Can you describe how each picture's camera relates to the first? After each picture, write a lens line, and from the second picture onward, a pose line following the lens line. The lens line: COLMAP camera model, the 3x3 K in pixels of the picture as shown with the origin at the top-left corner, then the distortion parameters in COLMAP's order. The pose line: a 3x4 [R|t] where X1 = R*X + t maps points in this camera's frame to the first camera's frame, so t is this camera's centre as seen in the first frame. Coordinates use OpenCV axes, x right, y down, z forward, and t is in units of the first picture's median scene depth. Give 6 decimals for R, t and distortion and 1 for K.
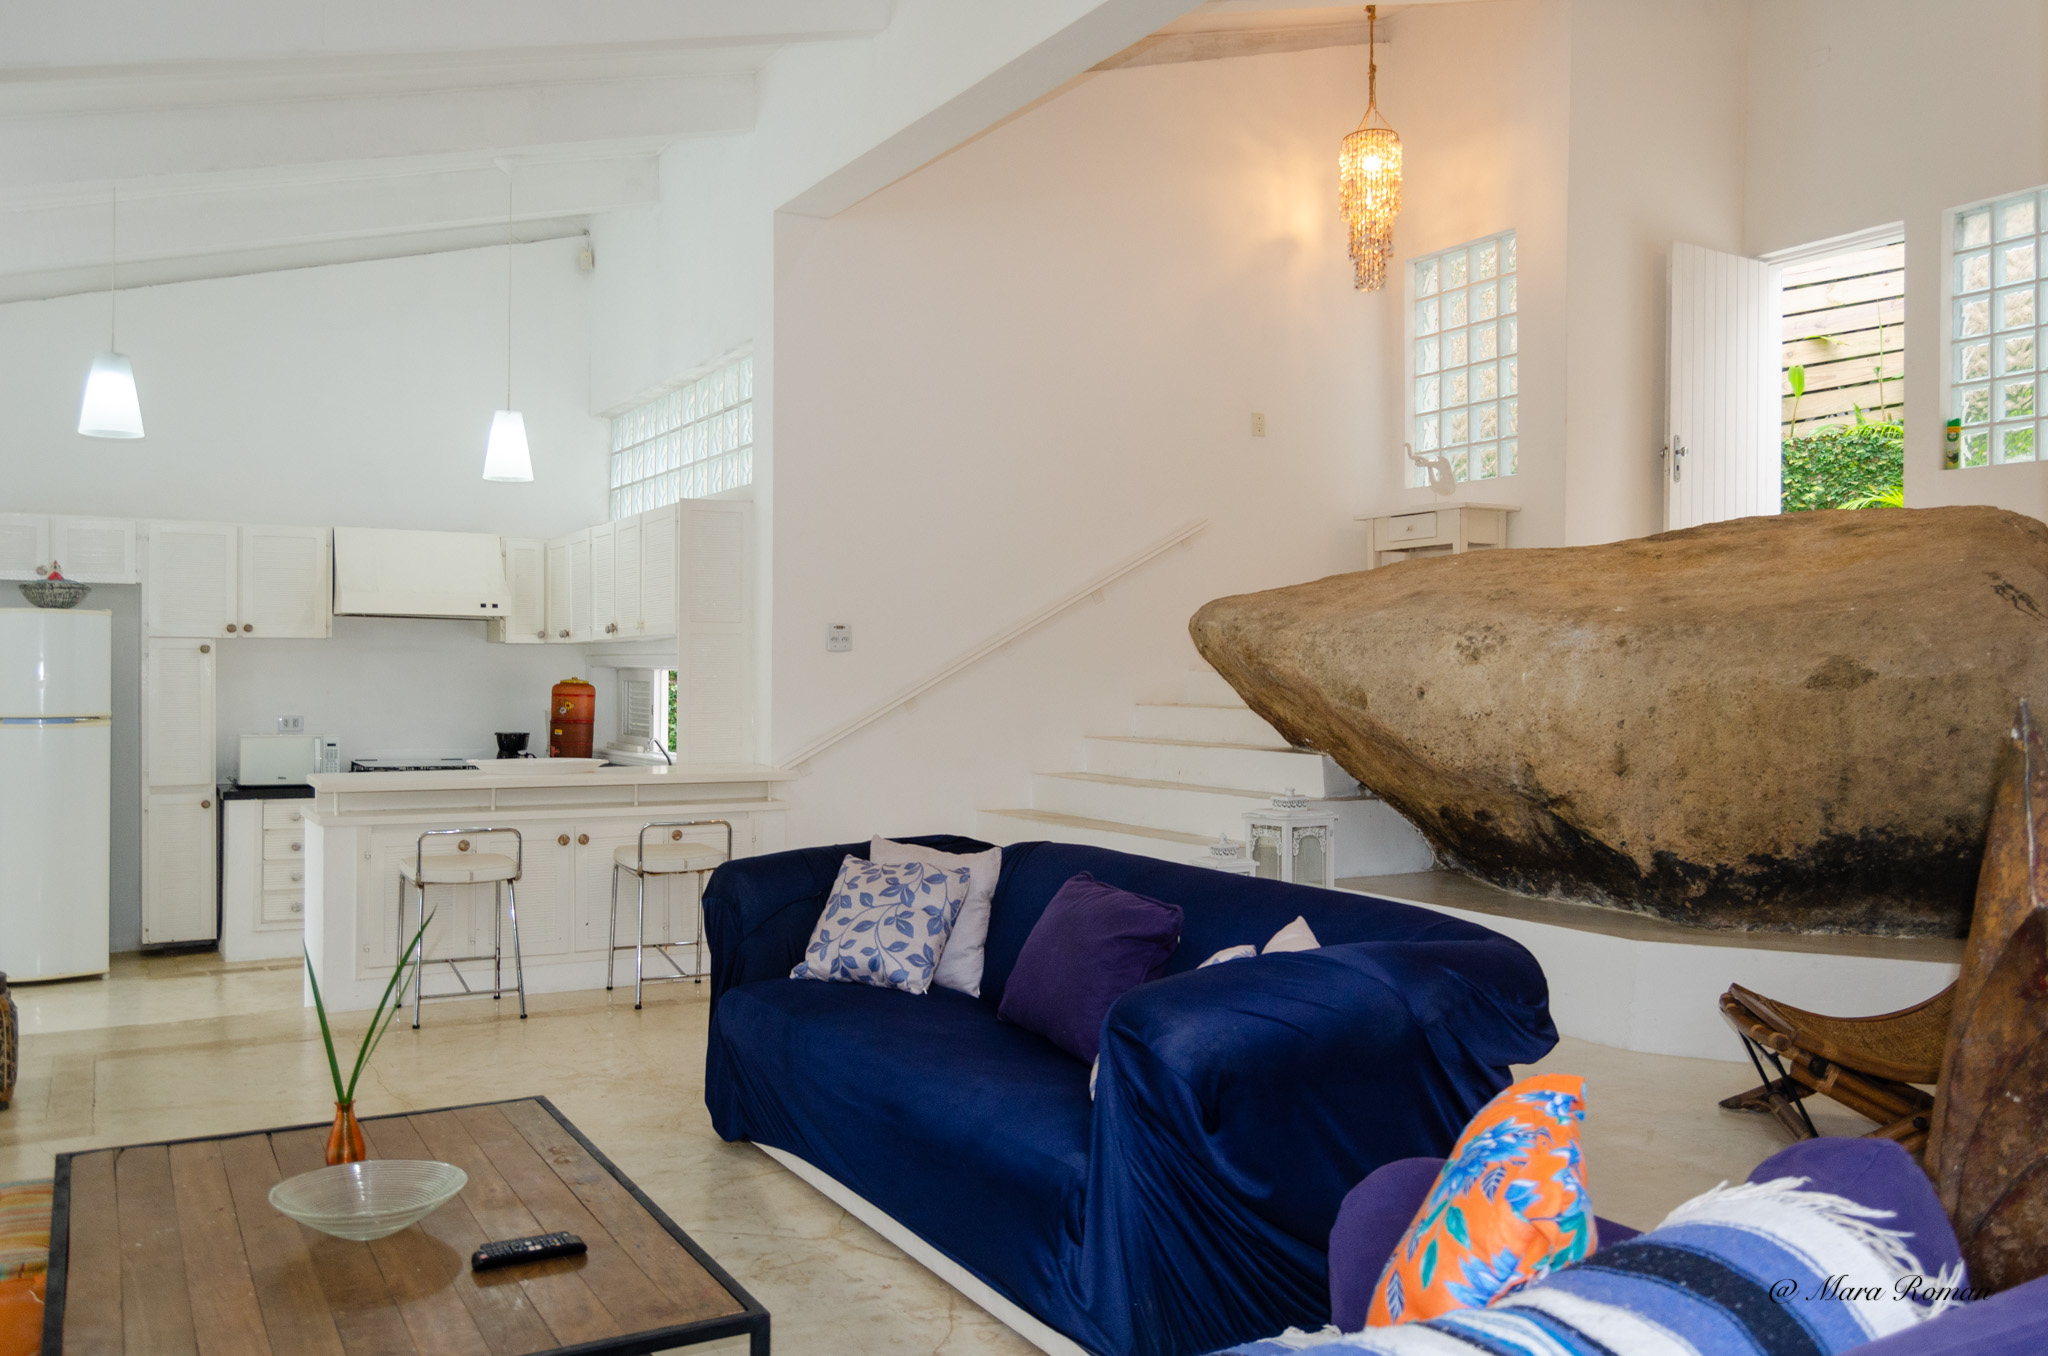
lens RADIAL K [[1601.3, 0, 1024.0], [0, 1601.3, 678.0], [0, 0, 1]] dist [-0.007156, -0.002601]
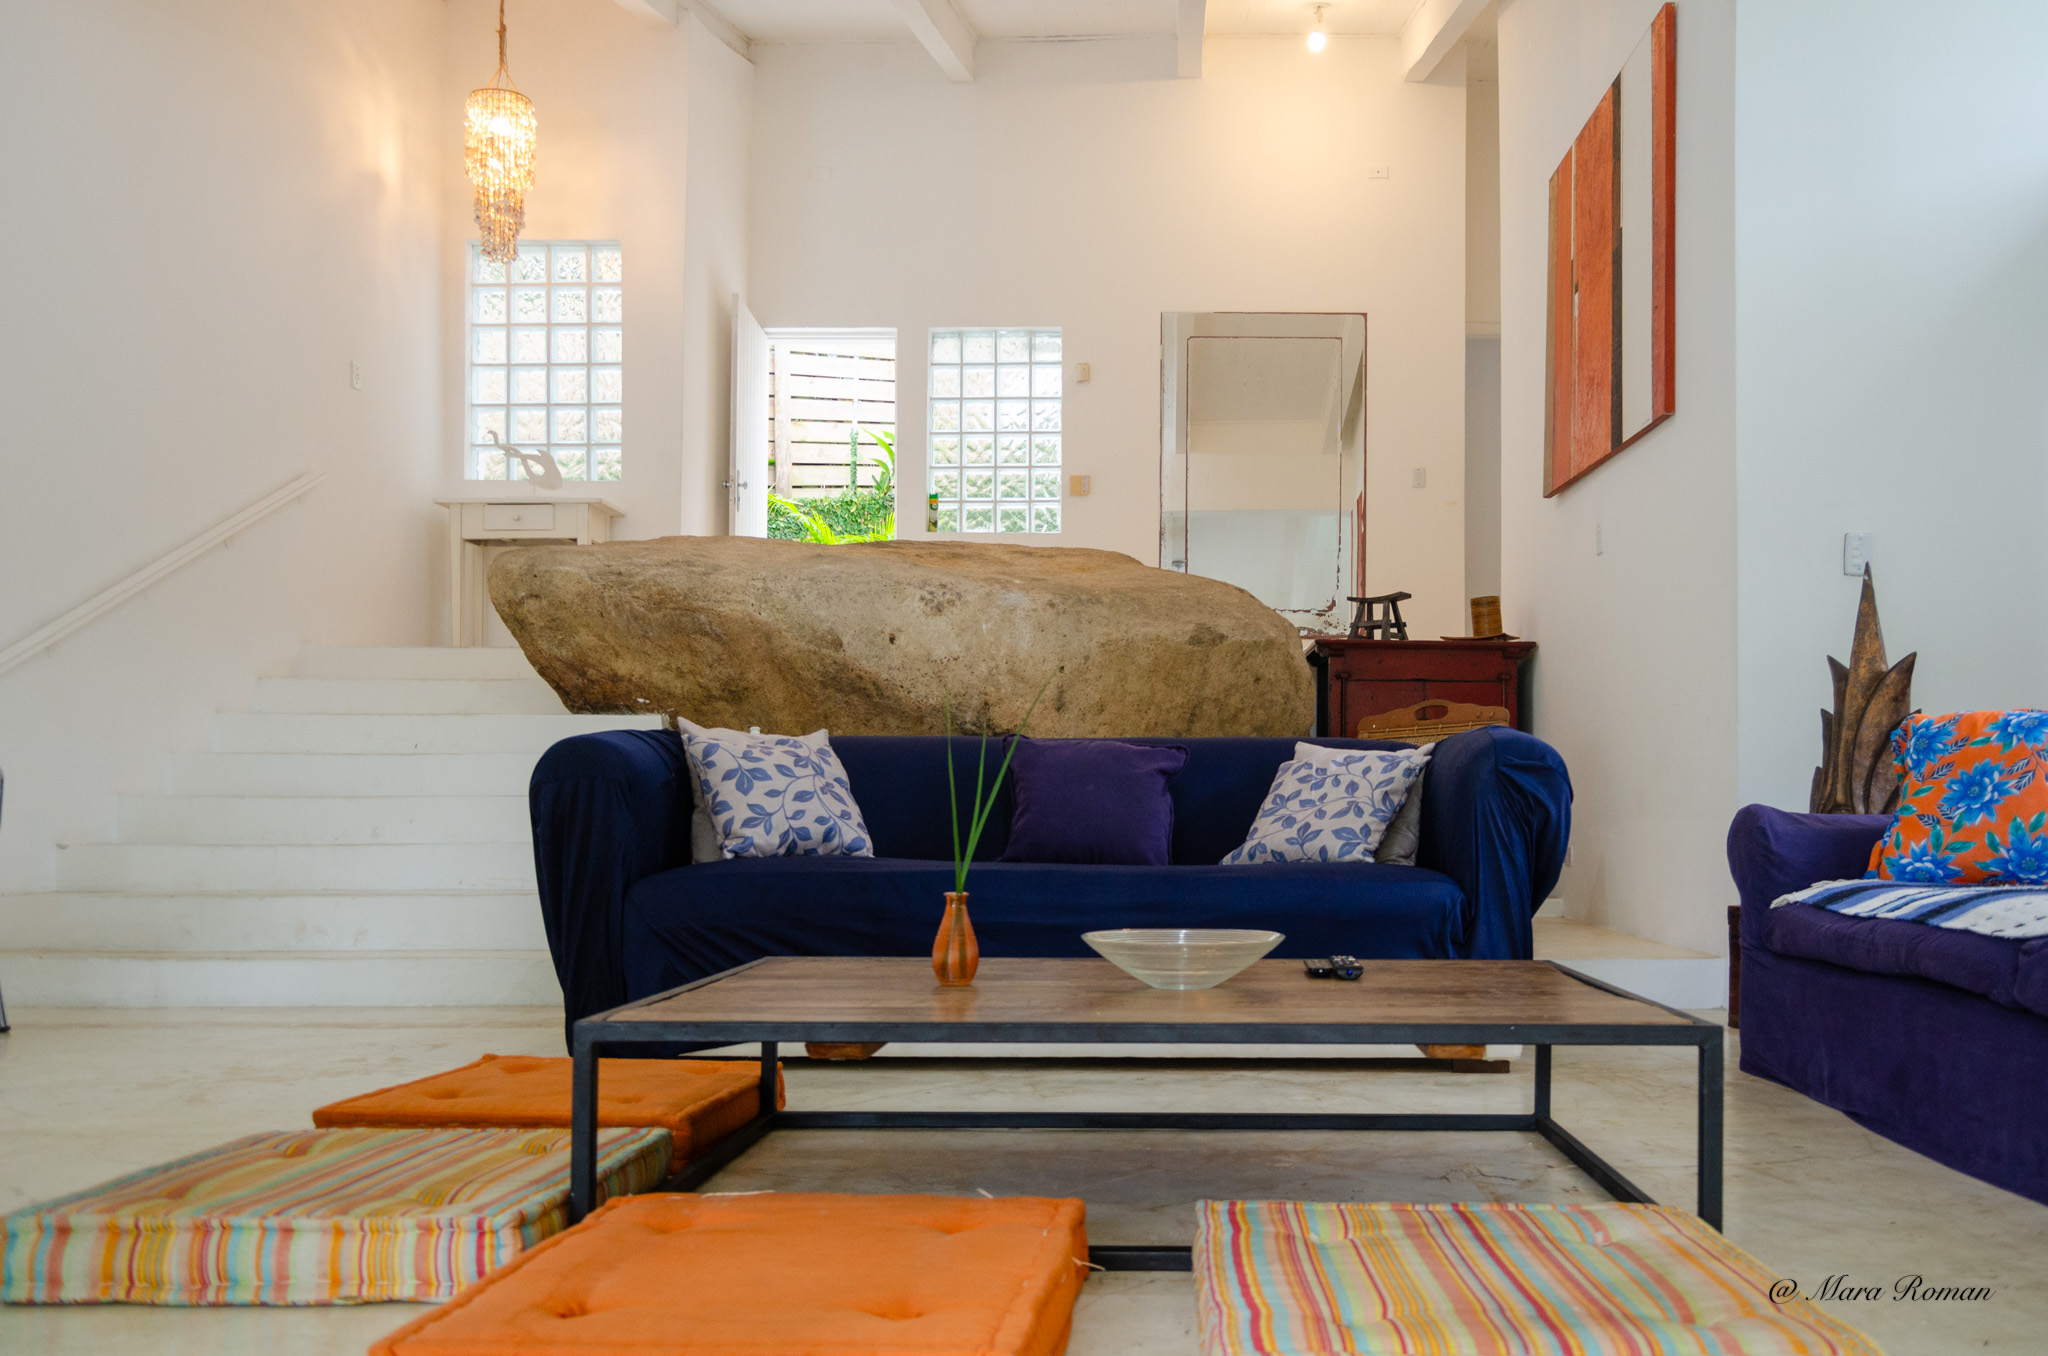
lens RADIAL K [[1666.8, 0, 1026.7], [0, 1666.8, 818.5], [0, 0, 1]] dist [-0.000535, -0.001350]
pose [[0.528491, 0.005256, 0.848922, -0.697485], [-0.002630, 0.999986, -0.004554, 0.142357], [-0.848935, 0.000174, 0.528498, 0.321426]]
